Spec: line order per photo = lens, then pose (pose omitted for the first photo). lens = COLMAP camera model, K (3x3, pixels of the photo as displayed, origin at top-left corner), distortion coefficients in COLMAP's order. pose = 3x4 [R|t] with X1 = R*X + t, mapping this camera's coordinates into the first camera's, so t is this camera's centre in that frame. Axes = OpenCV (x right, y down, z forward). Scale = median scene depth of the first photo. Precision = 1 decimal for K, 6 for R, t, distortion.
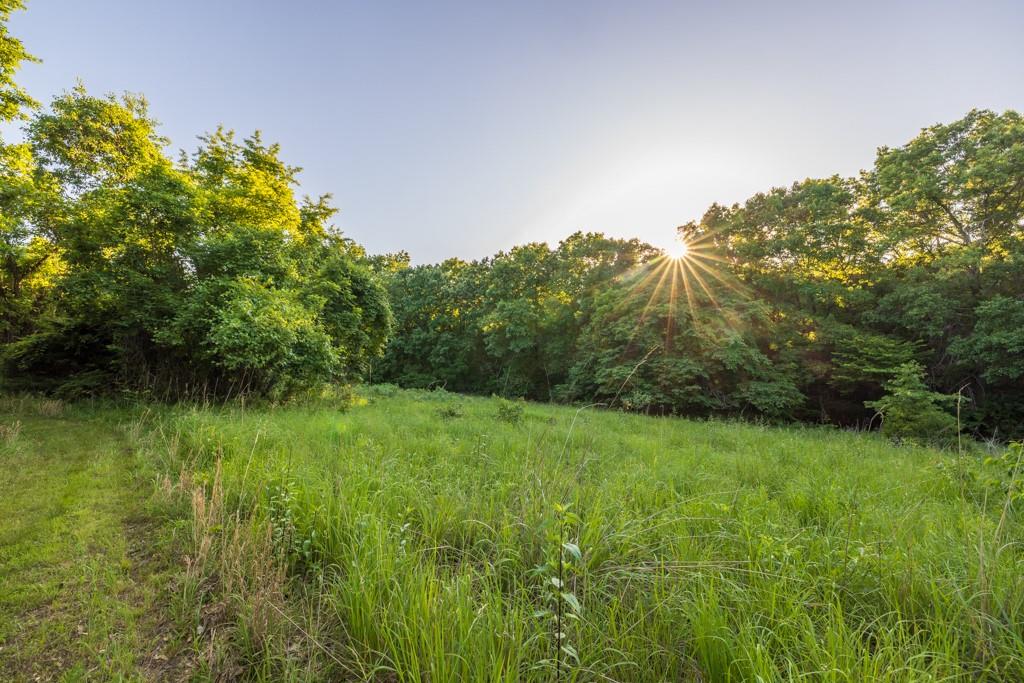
lens RADIAL K [[417.1, 0, 512.0], [0, 417.1, 341.5], [0, 0, 1]] dist [0.000371, 0.000099]
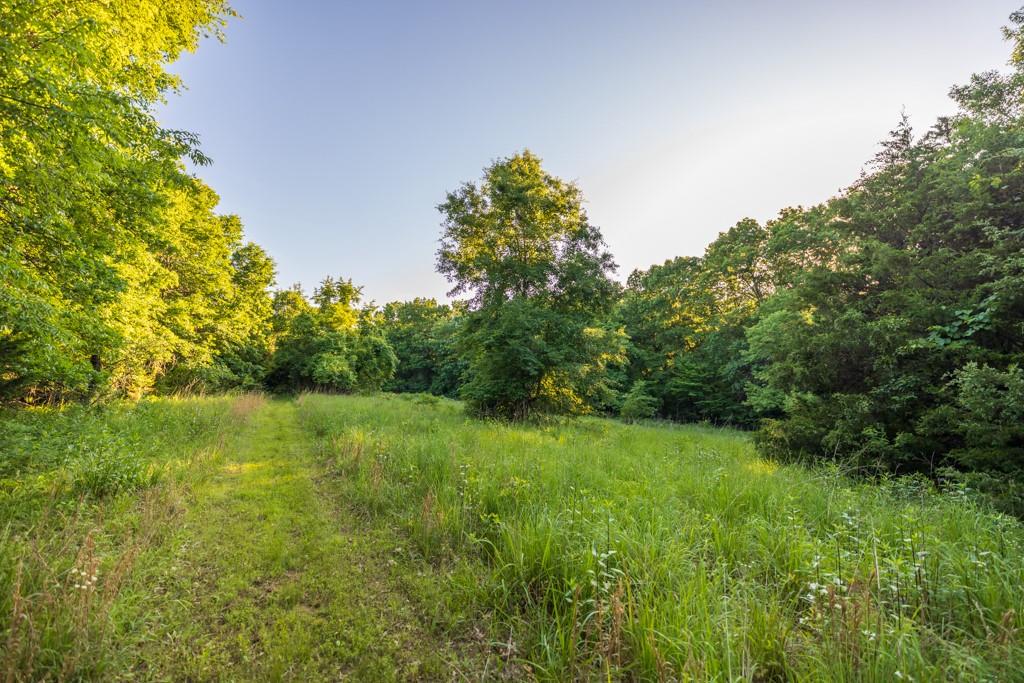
lens RADIAL K [[417.1, 0, 512.0], [0, 417.1, 341.5], [0, 0, 1]] dist [0.000371, 0.000099]
pose [[0.965462, -0.027697, -0.259067, 1.204564], [0.016160, 0.998785, -0.046558, -0.062095], [0.260042, 0.040764, 0.964736, -1.309186]]
